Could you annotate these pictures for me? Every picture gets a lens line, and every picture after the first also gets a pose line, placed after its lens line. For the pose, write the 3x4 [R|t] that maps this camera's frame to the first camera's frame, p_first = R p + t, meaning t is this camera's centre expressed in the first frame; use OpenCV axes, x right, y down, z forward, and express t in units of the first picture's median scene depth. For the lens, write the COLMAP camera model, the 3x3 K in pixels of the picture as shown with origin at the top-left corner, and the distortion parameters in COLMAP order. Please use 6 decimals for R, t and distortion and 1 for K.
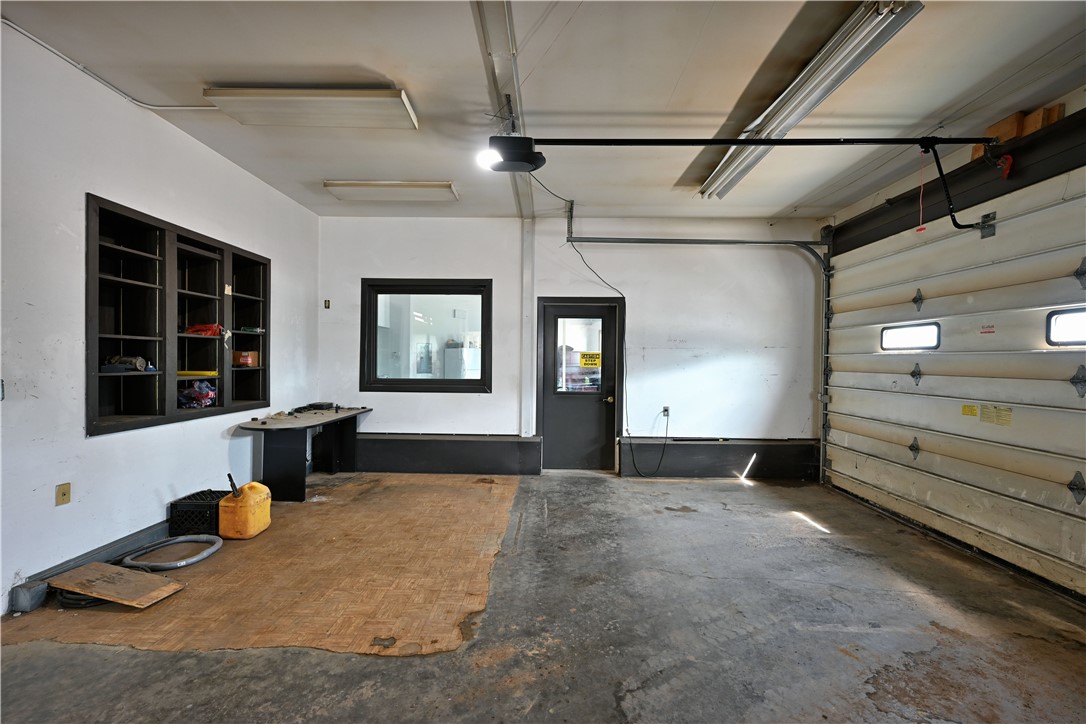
lens RADIAL K [[474.4, 0, 541.5], [0, 474.4, 361.6], [0, 0, 1]] dist [0.002215, 0.000464]
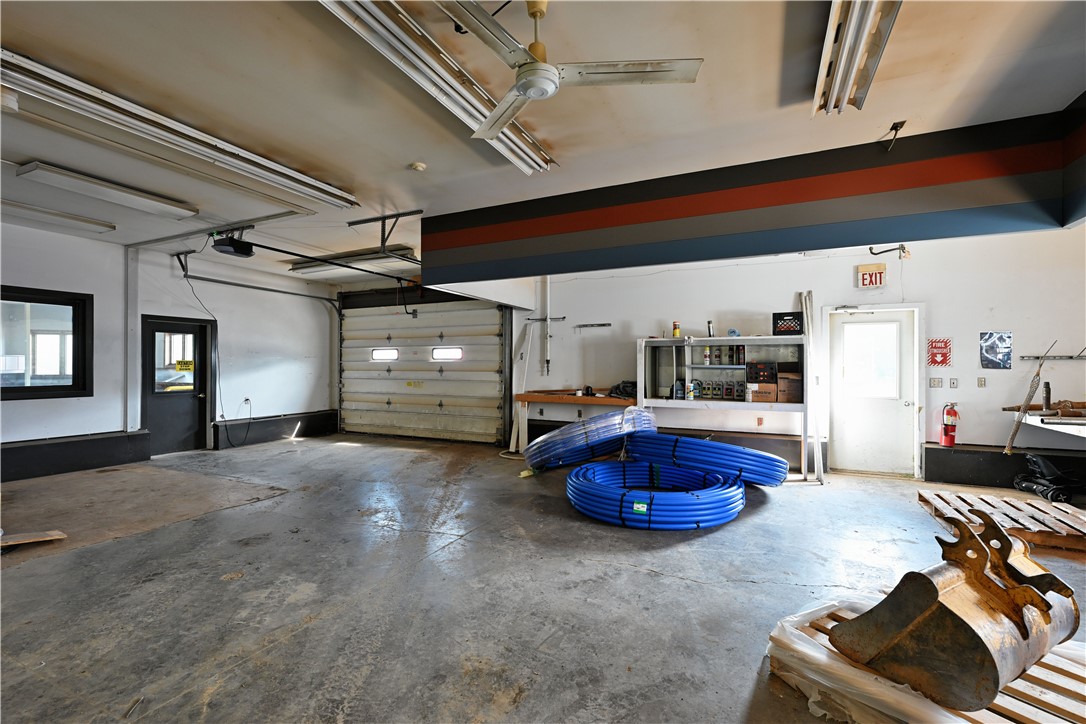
lens RADIAL K [[471.9, 0, 541.6], [0, 471.9, 362.8], [0, 0, 1]] dist [0.000509, -0.001143]
pose [[0.406285, -0.004650, 0.913734, -0.743734], [0.008441, 0.999963, 0.001335, -0.006031], [-0.913707, 0.007170, 0.406310, -0.449315]]
